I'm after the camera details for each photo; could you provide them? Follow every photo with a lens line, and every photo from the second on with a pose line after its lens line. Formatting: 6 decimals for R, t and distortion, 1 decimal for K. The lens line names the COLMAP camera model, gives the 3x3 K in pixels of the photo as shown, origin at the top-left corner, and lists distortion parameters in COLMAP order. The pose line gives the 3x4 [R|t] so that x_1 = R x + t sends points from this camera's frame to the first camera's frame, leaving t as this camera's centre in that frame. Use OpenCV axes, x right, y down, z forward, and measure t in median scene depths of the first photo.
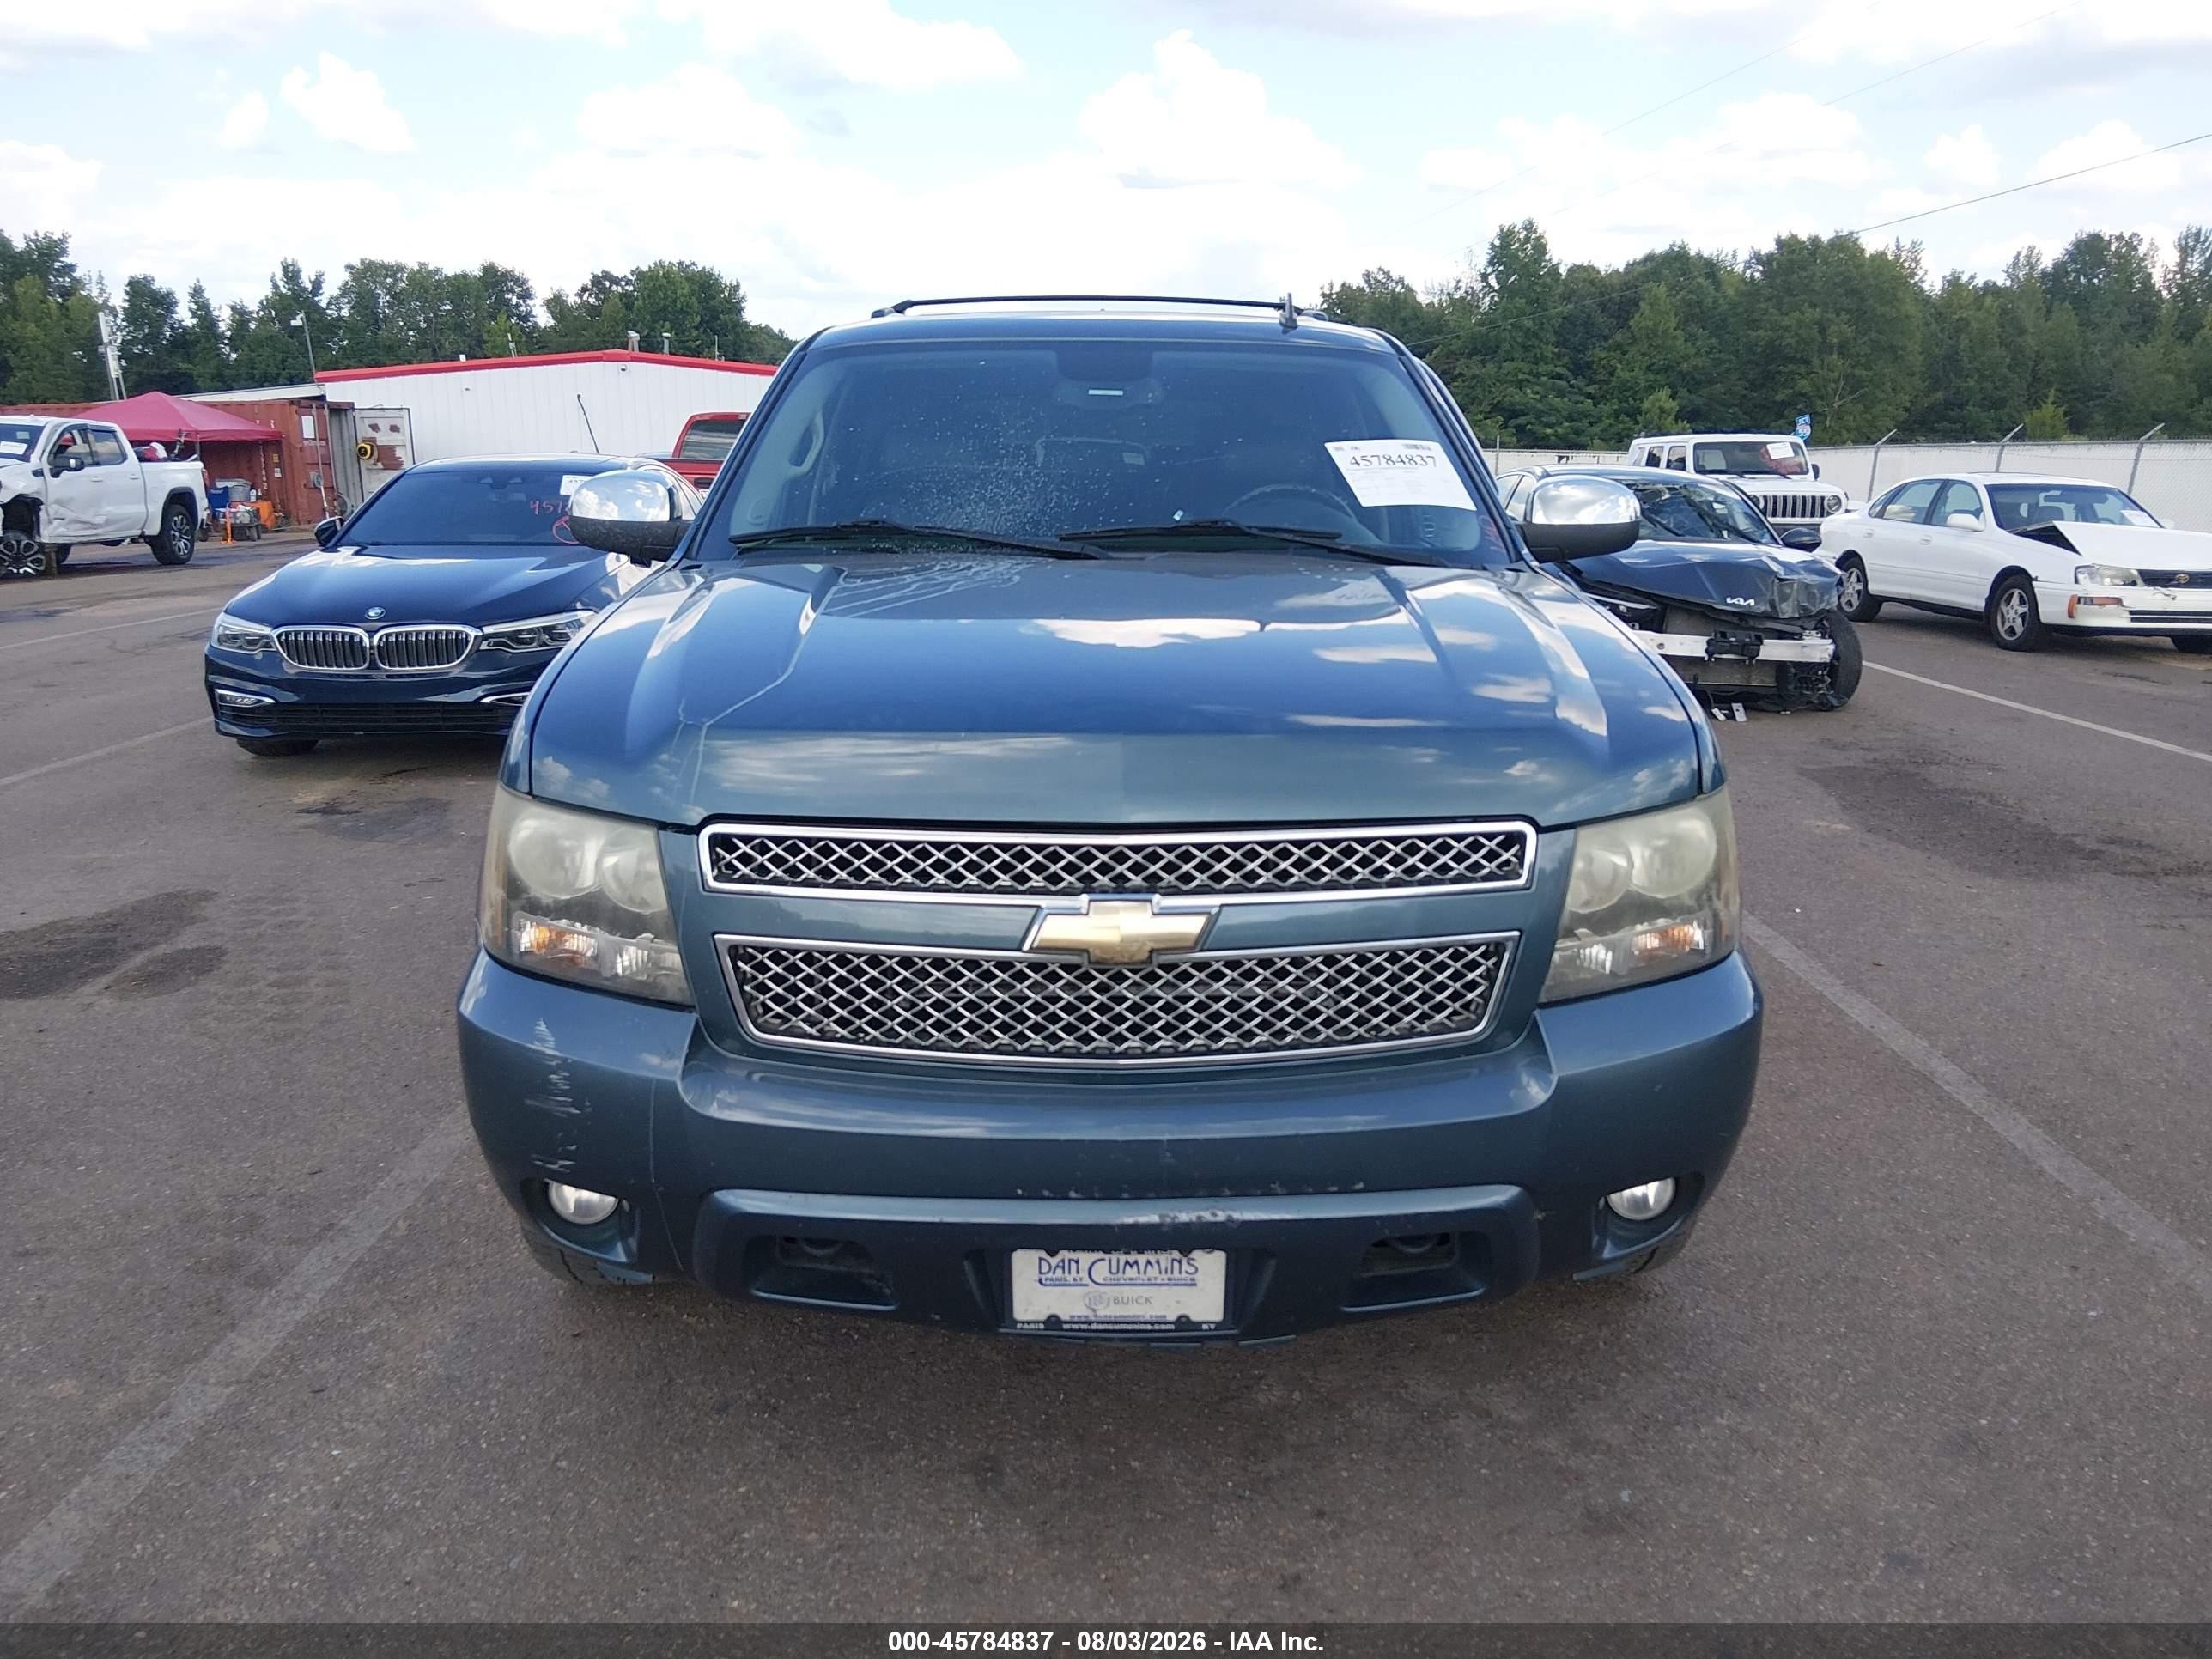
lens RADIAL K [[1653.8, 0, 1106.0], [0, 1653.8, 829.5], [0, 0, 1]] dist [0.081384, -0.127539]
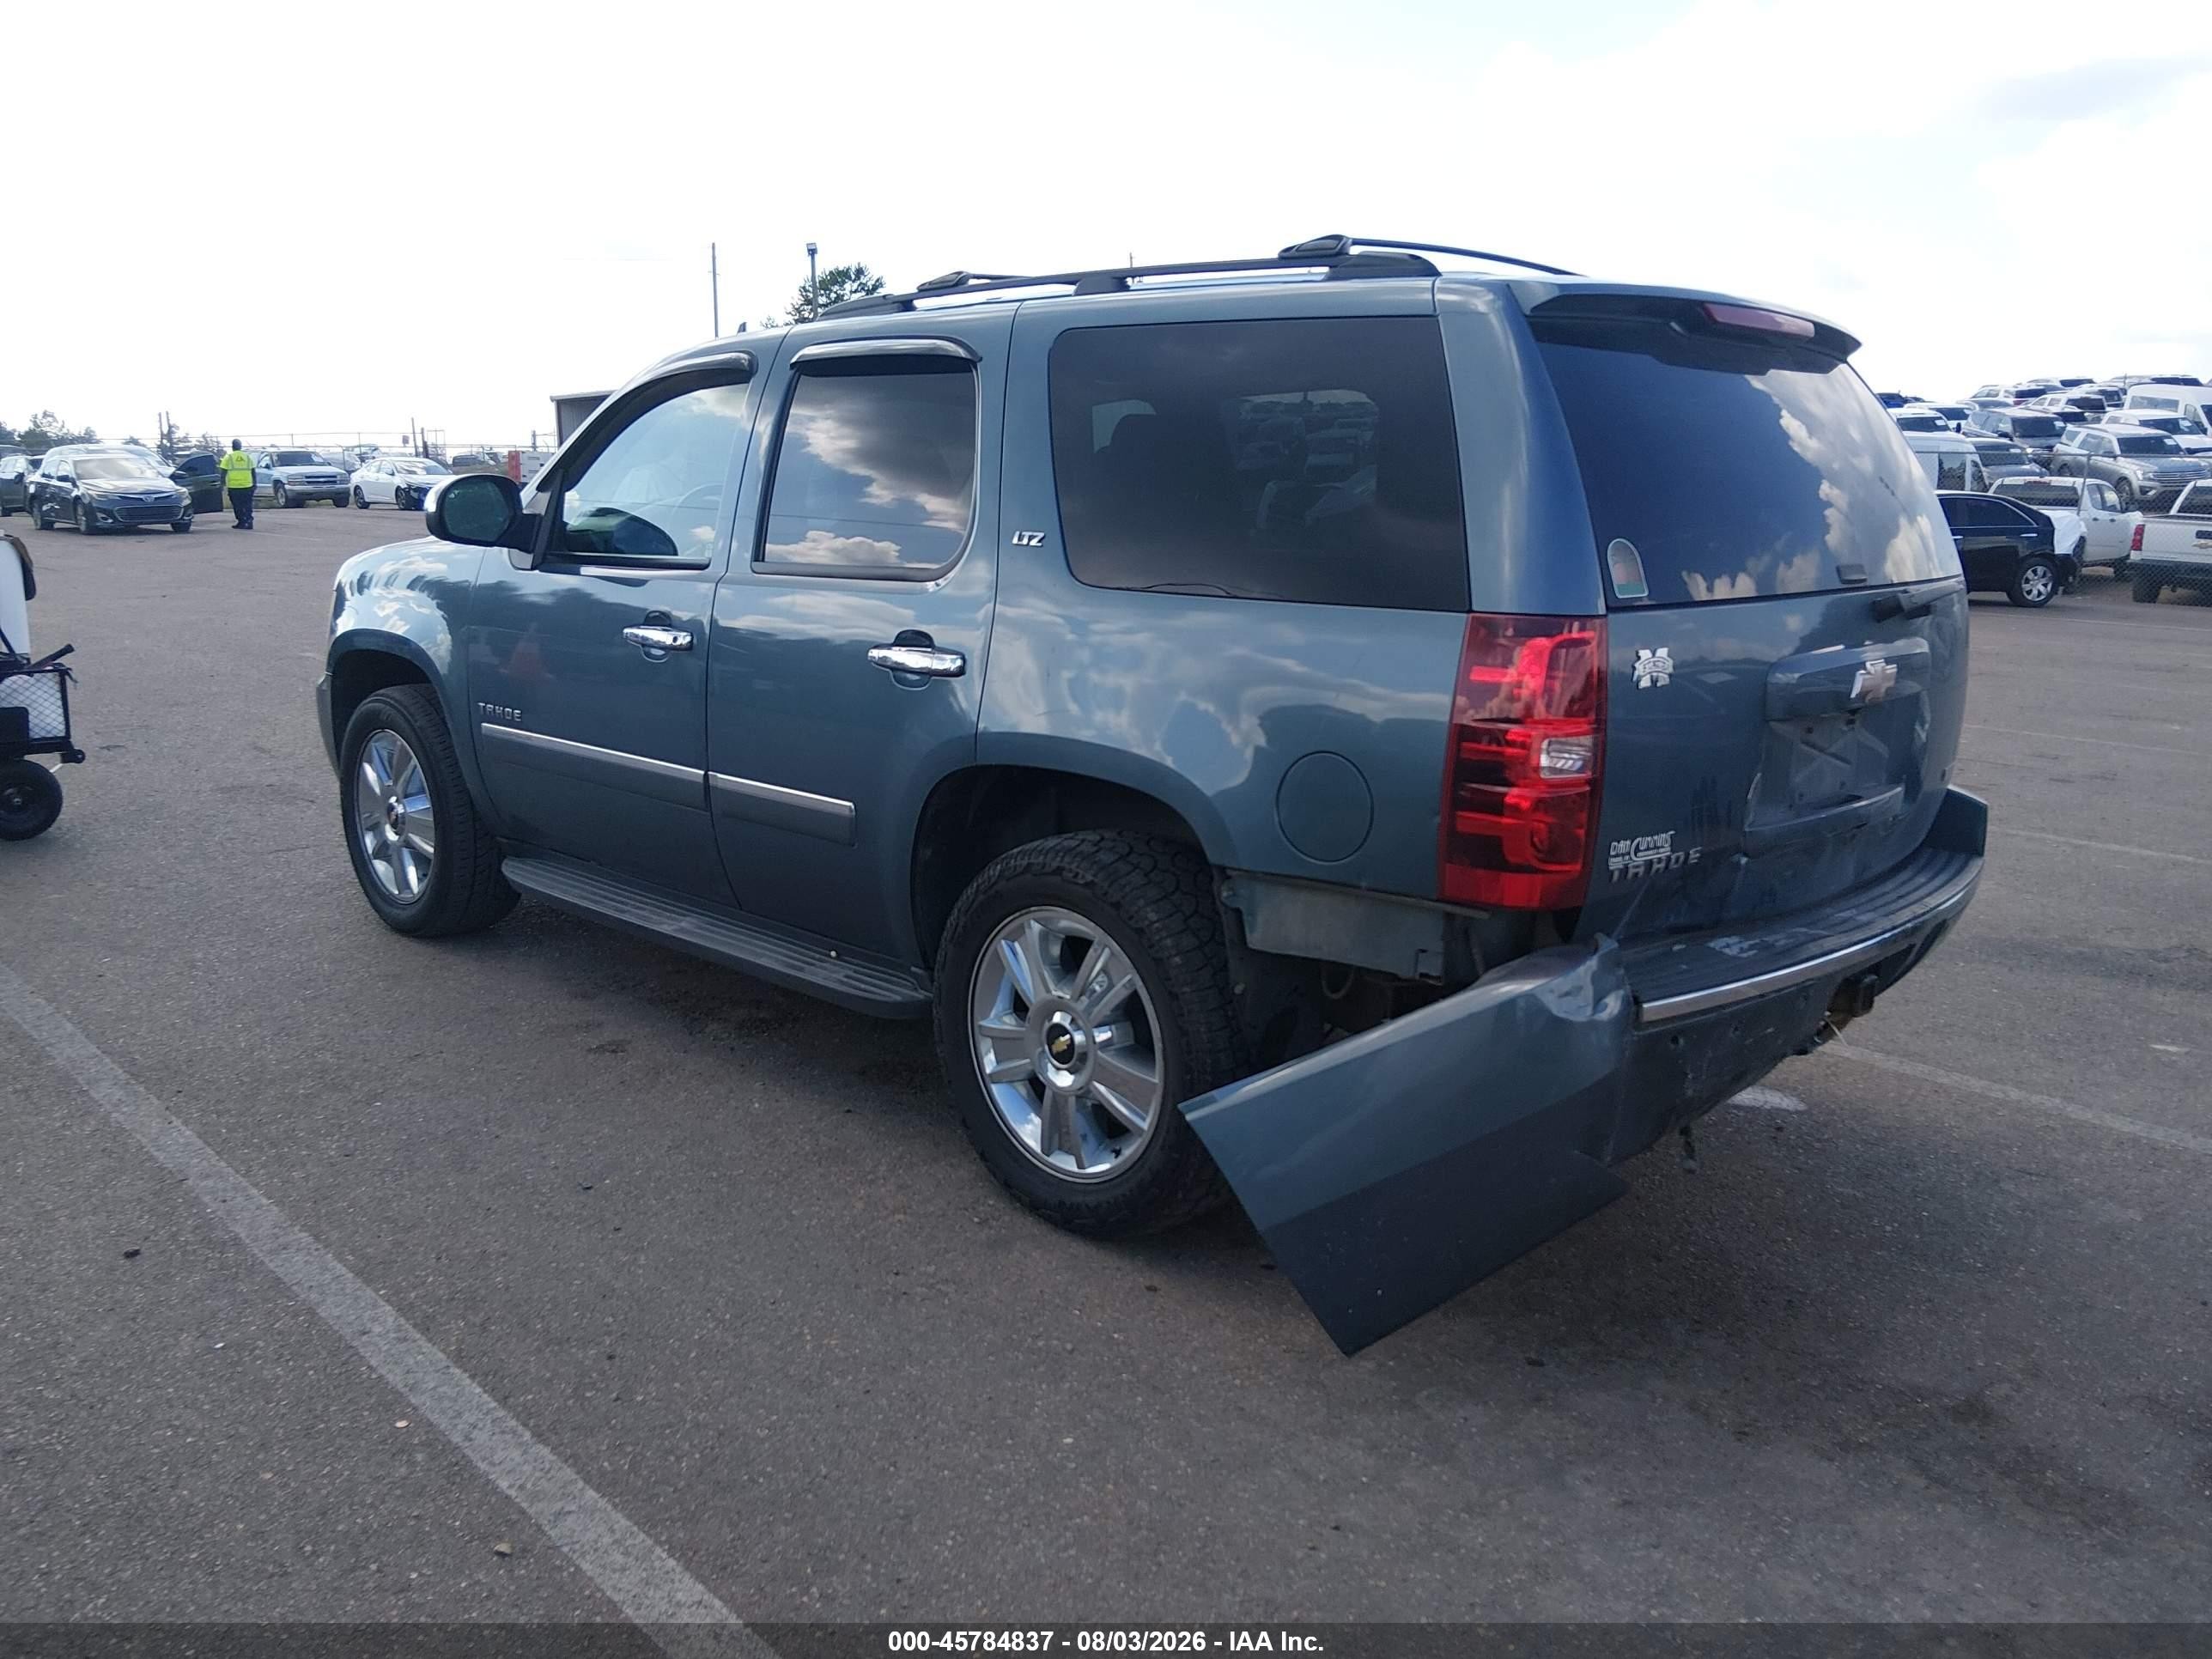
lens RADIAL K [[1653.8, 0, 1106.0], [0, 1653.8, 829.5], [0, 0, 1]] dist [0.081384, -0.127539]
pose [[-0.696531, 0.131101, -0.705448, 1.027844], [-0.185122, 0.917047, 0.353207, -0.589355], [0.693235, 0.376613, -0.614482, 2.613331]]
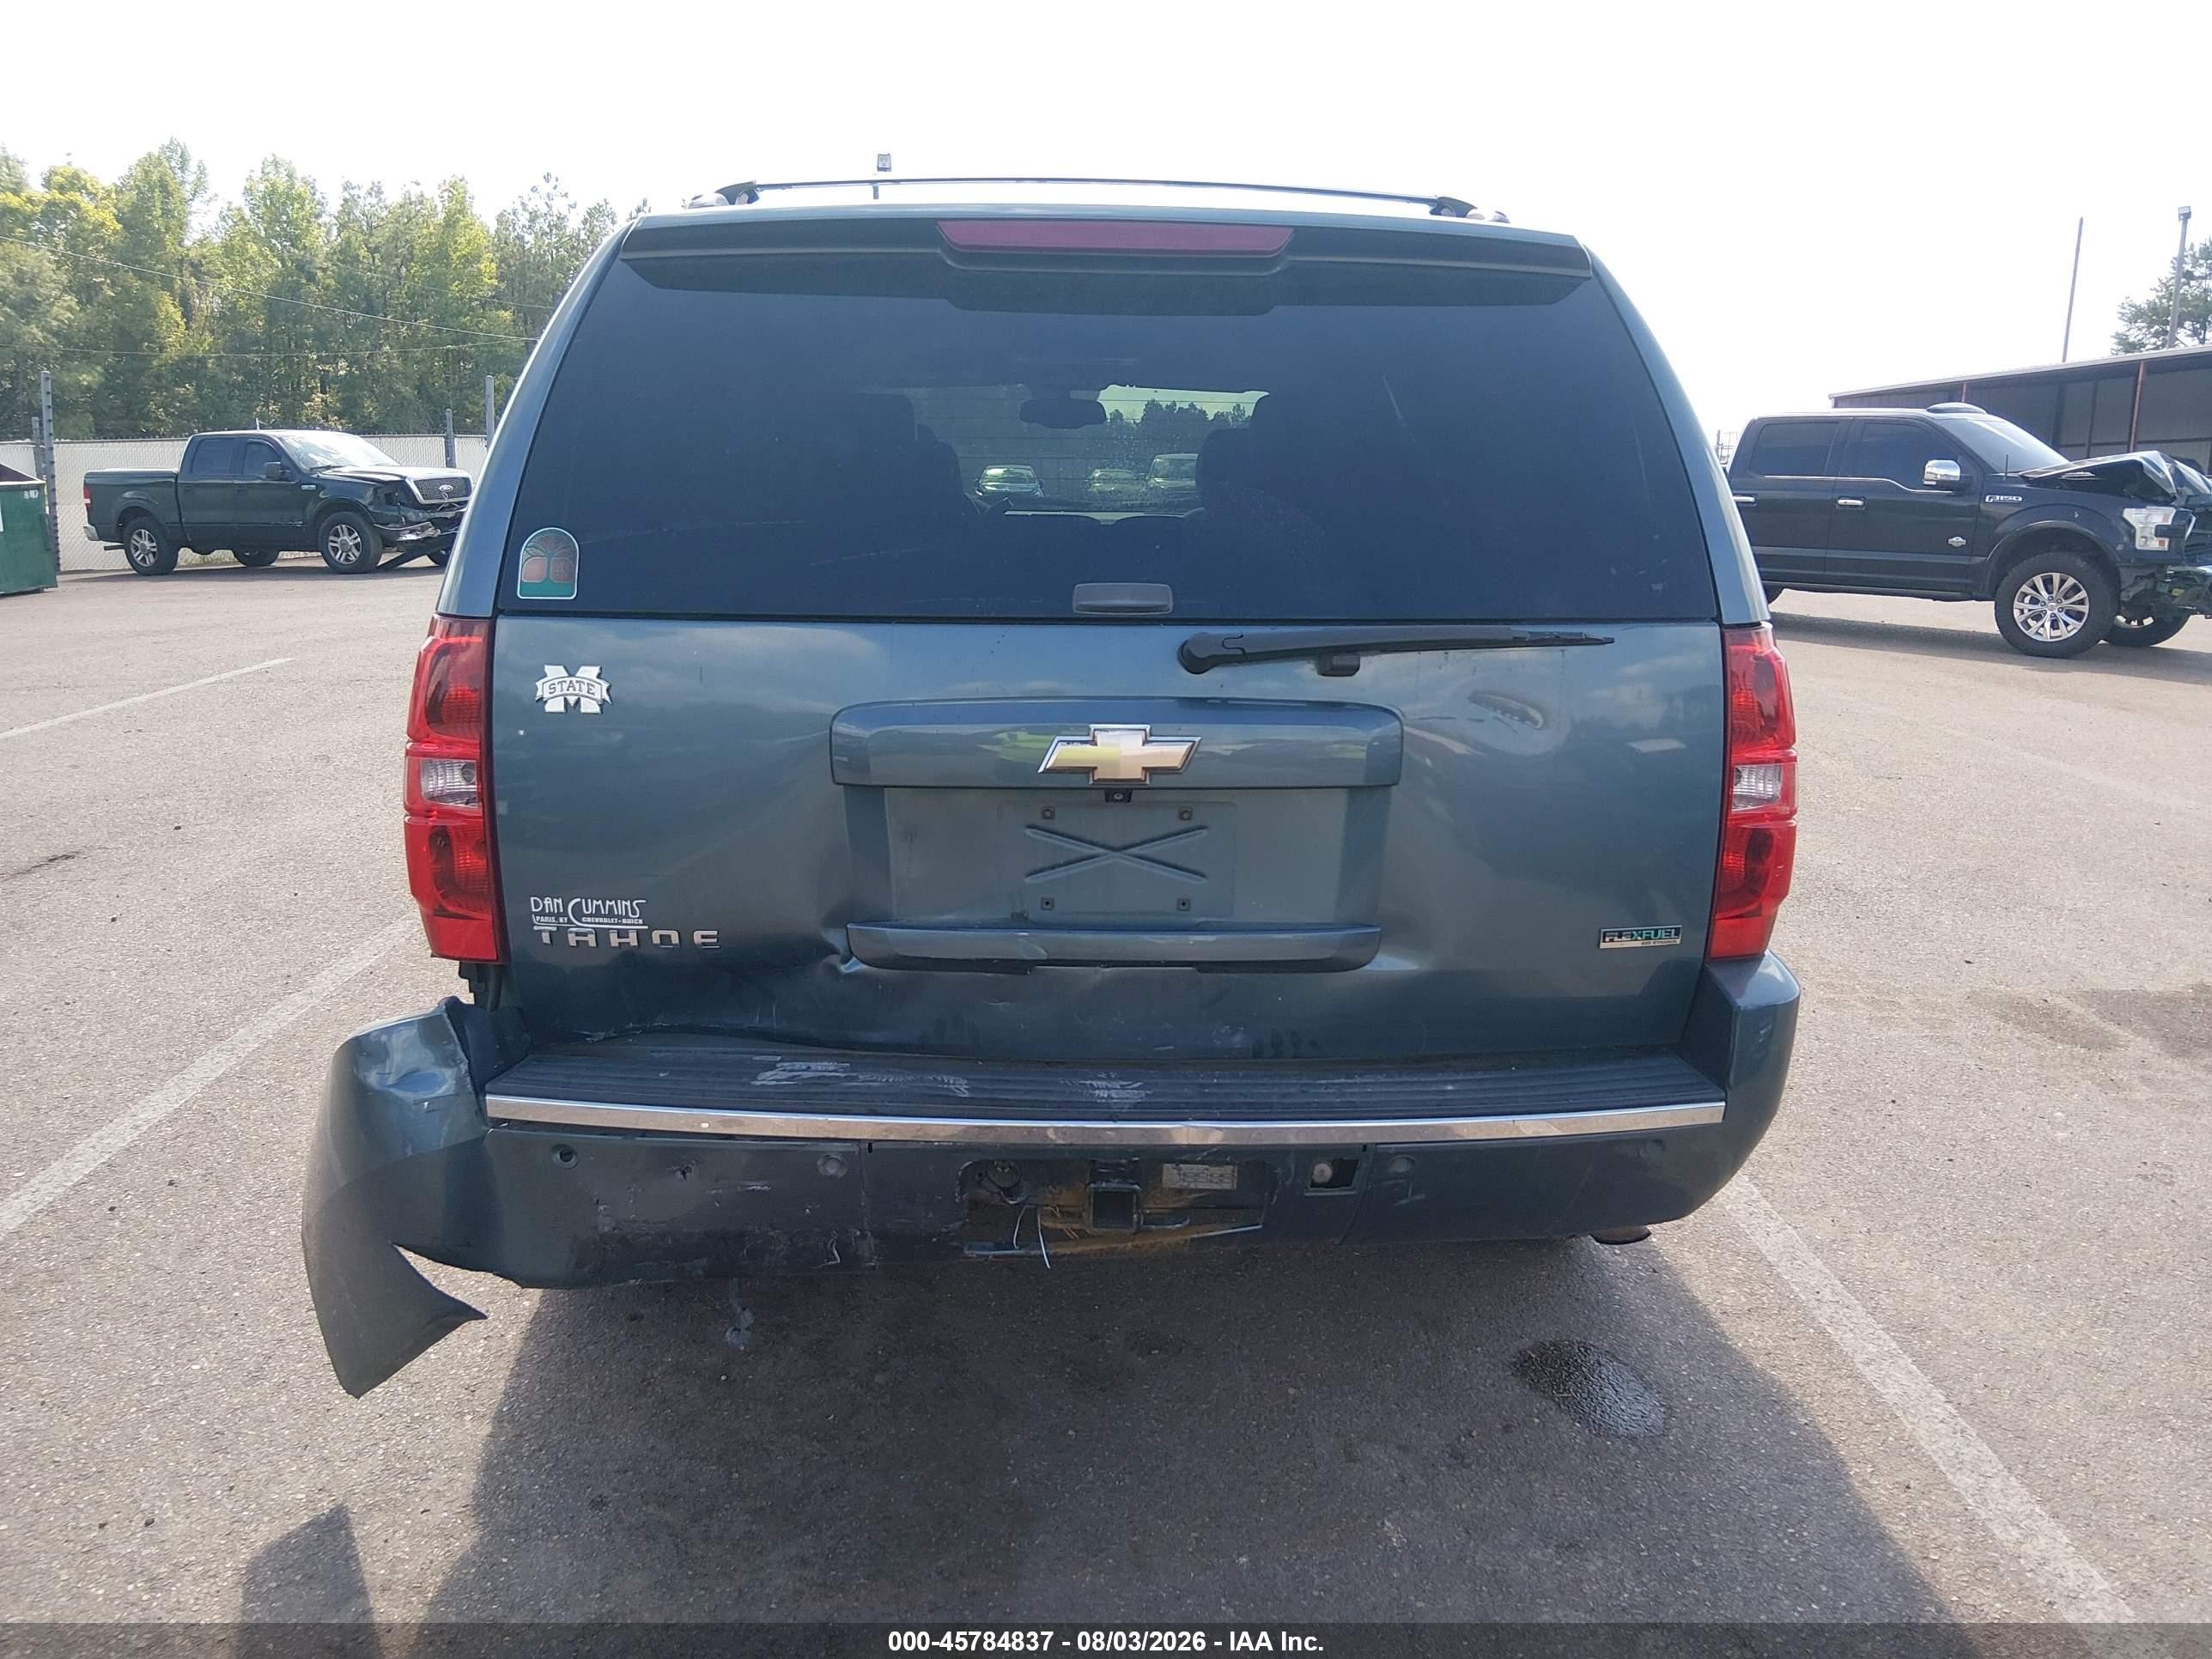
lens RADIAL K [[1653.8, 0, 1106.0], [0, 1653.8, 829.5], [0, 0, 1]] dist [0.081384, -0.127539]
pose [[-0.998920, -0.004049, -0.046295, 0.036052], [-0.023873, 0.899416, 0.436441, -0.667653], [0.039871, 0.437075, -0.898541, 2.899919]]
